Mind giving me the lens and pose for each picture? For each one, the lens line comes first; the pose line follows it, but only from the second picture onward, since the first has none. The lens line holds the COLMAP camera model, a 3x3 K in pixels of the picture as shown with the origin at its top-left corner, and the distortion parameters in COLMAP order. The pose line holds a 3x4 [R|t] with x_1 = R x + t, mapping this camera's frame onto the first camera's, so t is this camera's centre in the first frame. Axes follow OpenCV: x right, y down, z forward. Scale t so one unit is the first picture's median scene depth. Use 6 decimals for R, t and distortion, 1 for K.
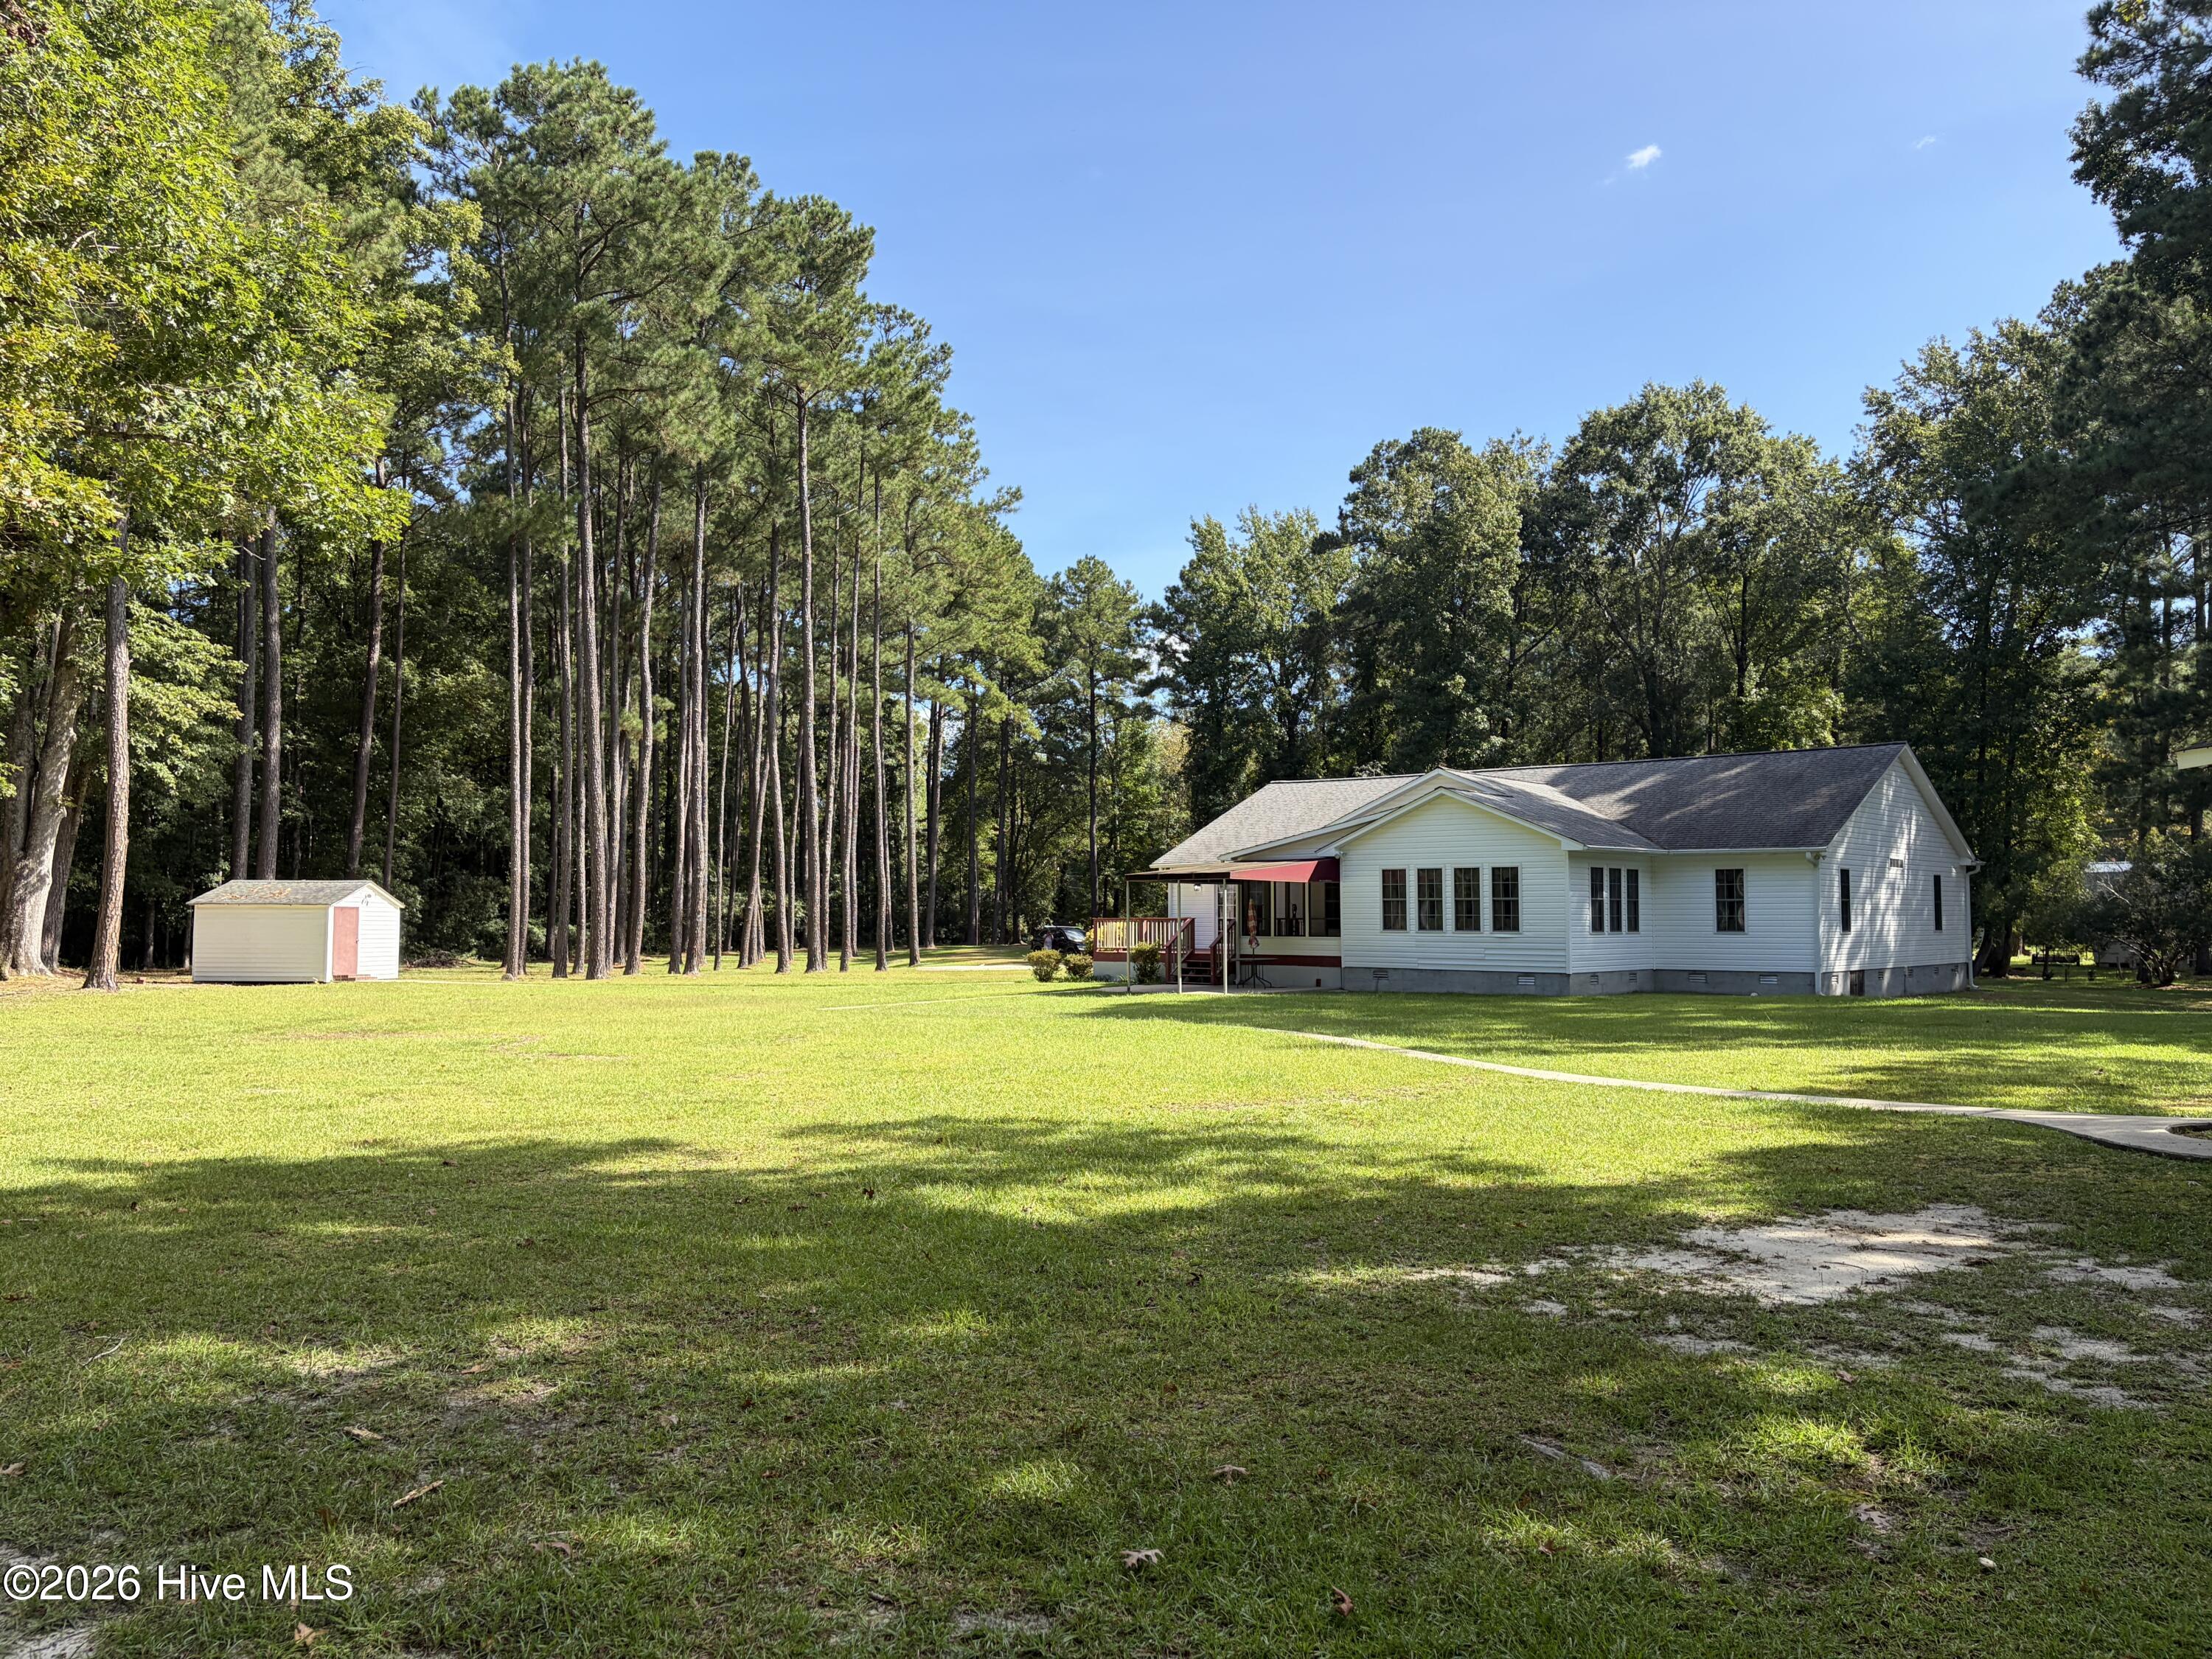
lens RADIAL K [[1660.4, 0, 1045.0], [0, 1660.4, 849.6], [0, 0, 1]] dist [0.031179, -0.001384]
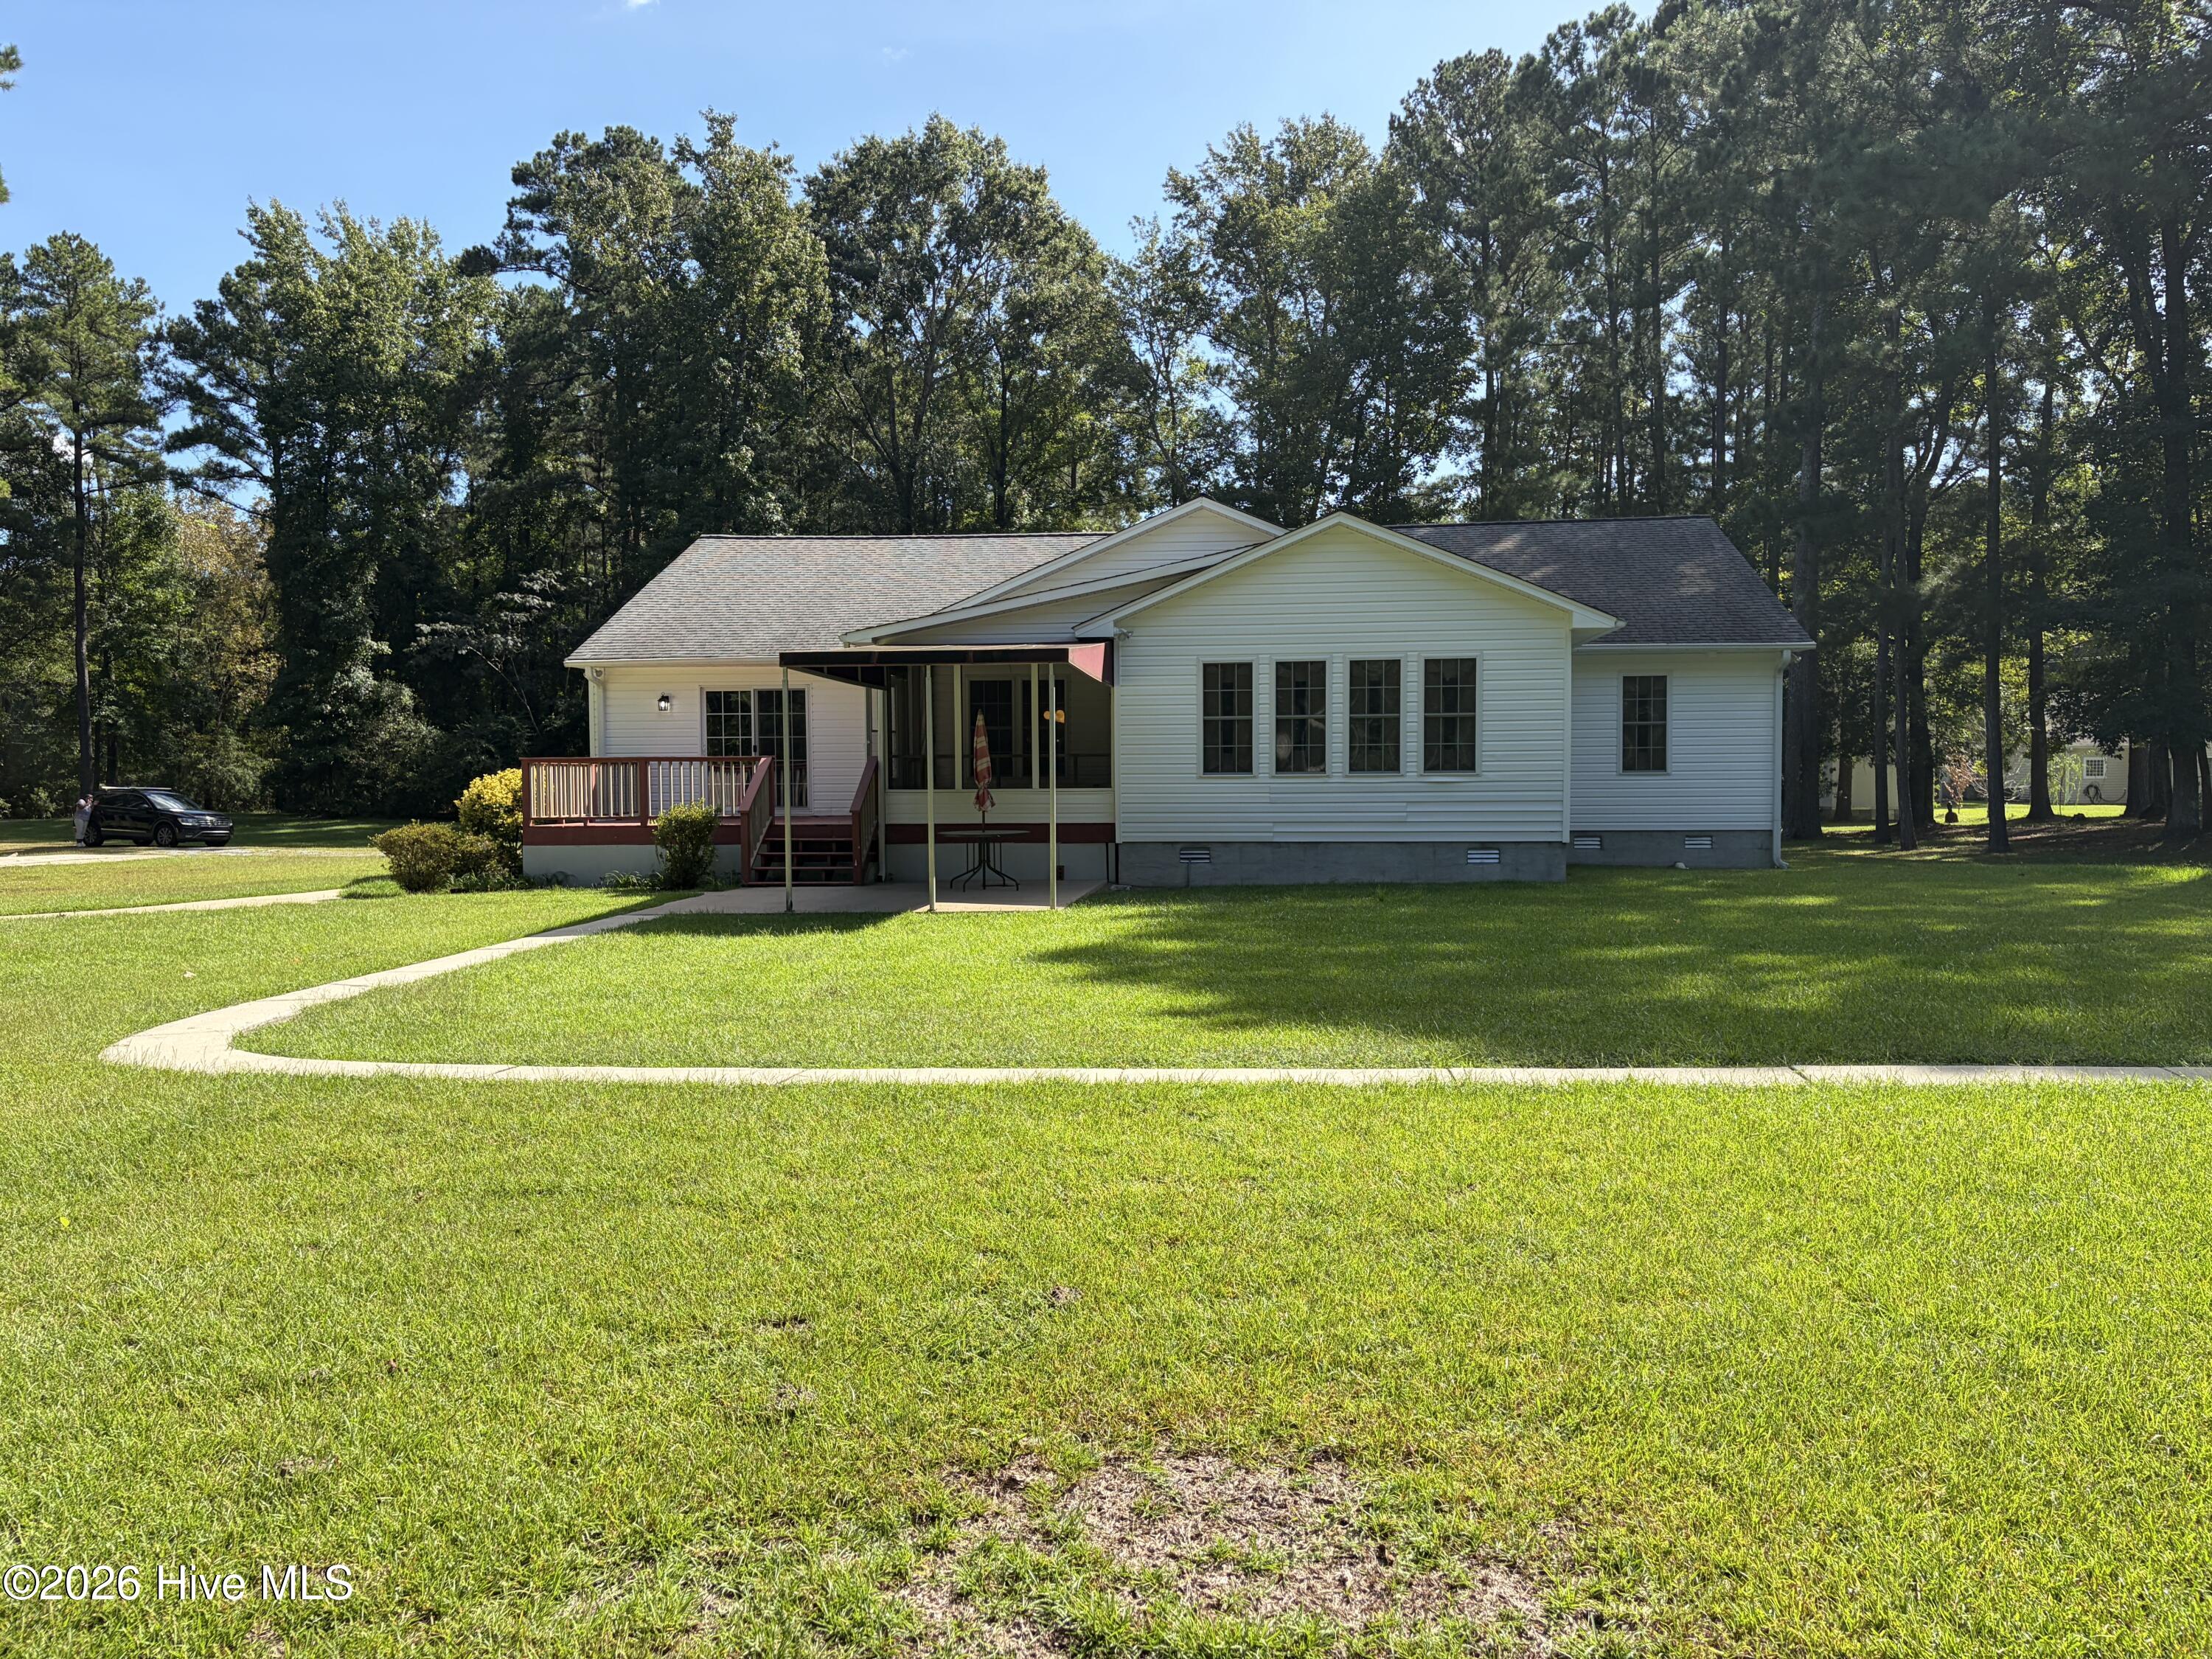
lens RADIAL K [[1654.2, 0, 1106.0], [0, 1654.2, 829.5], [0, 0, 1]] dist [0.116461, -0.145758]
pose [[0.799677, -0.026044, 0.599866, -0.094312], [-0.015314, 0.997849, 0.063738, 0.019737], [-0.600235, -0.060156, 0.797558, 0.352892]]
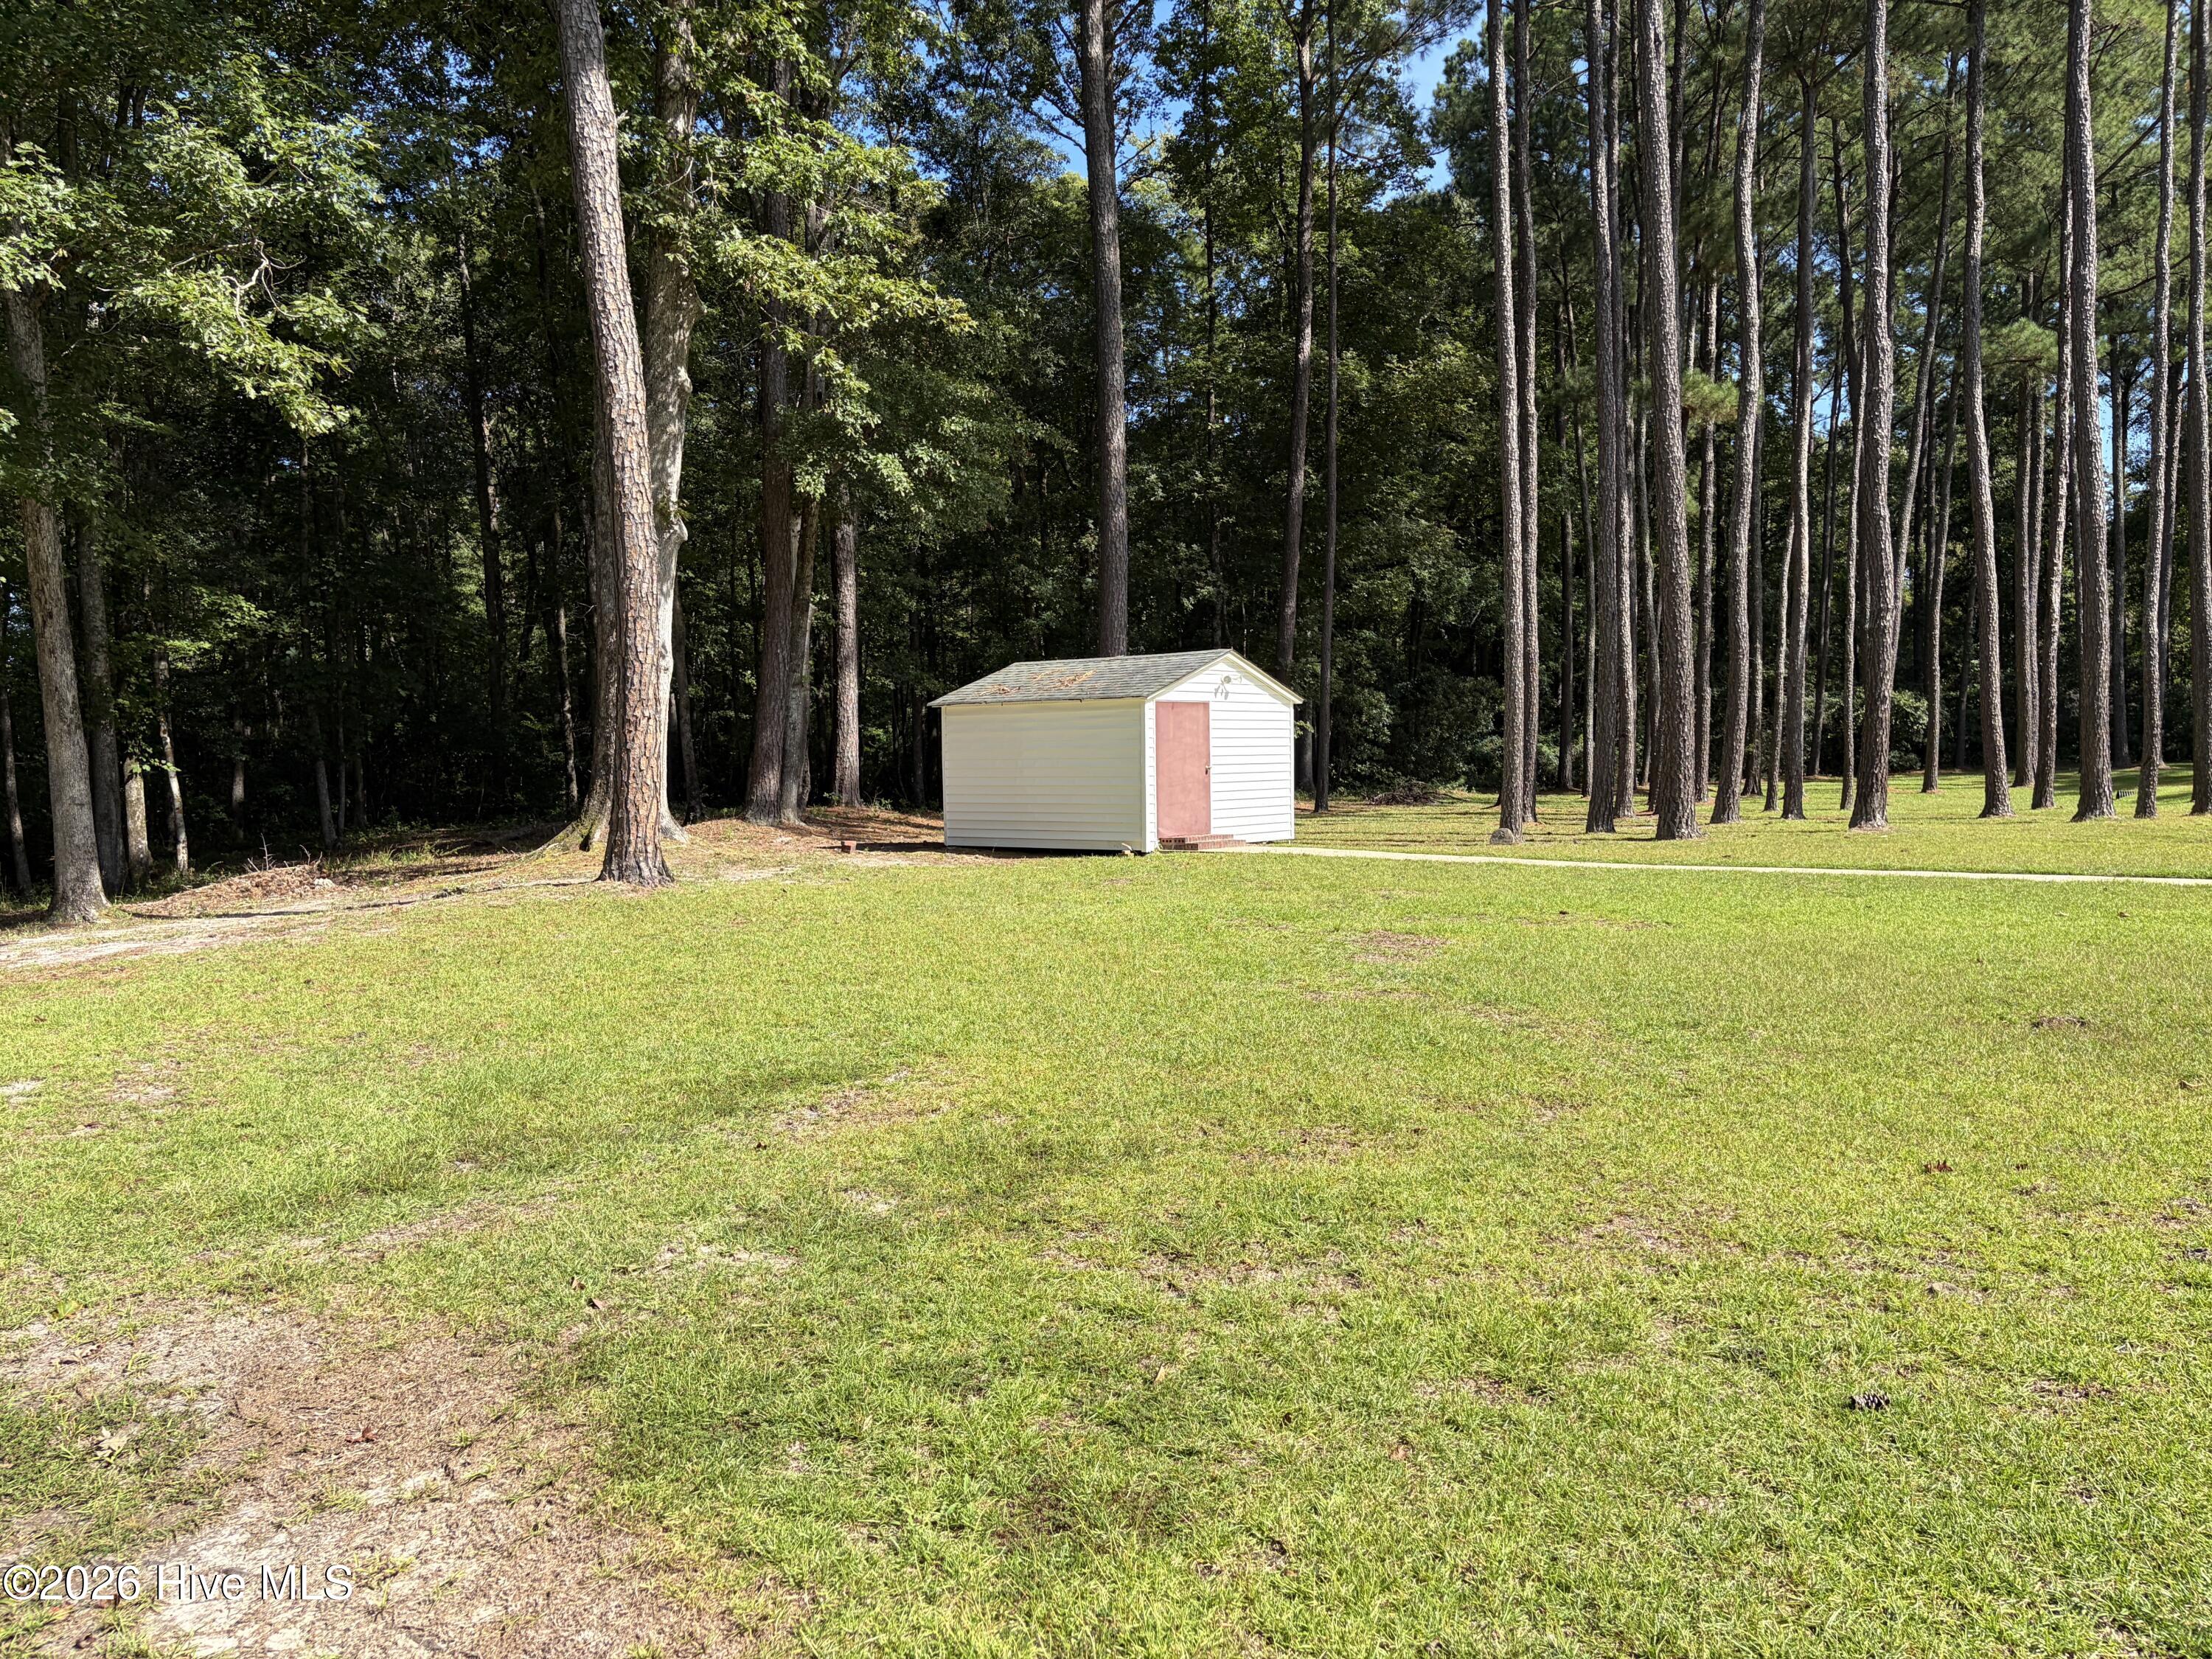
lens RADIAL K [[1654.2, 0, 1106.0], [0, 1654.2, 829.5], [0, 0, 1]] dist [0.116461, -0.145758]
pose [[0.852428, 0.003889, -0.522830, -0.131647], [0.045055, 0.995706, 0.080865, 0.023146], [0.520899, -0.092487, 0.848593, 0.415719]]
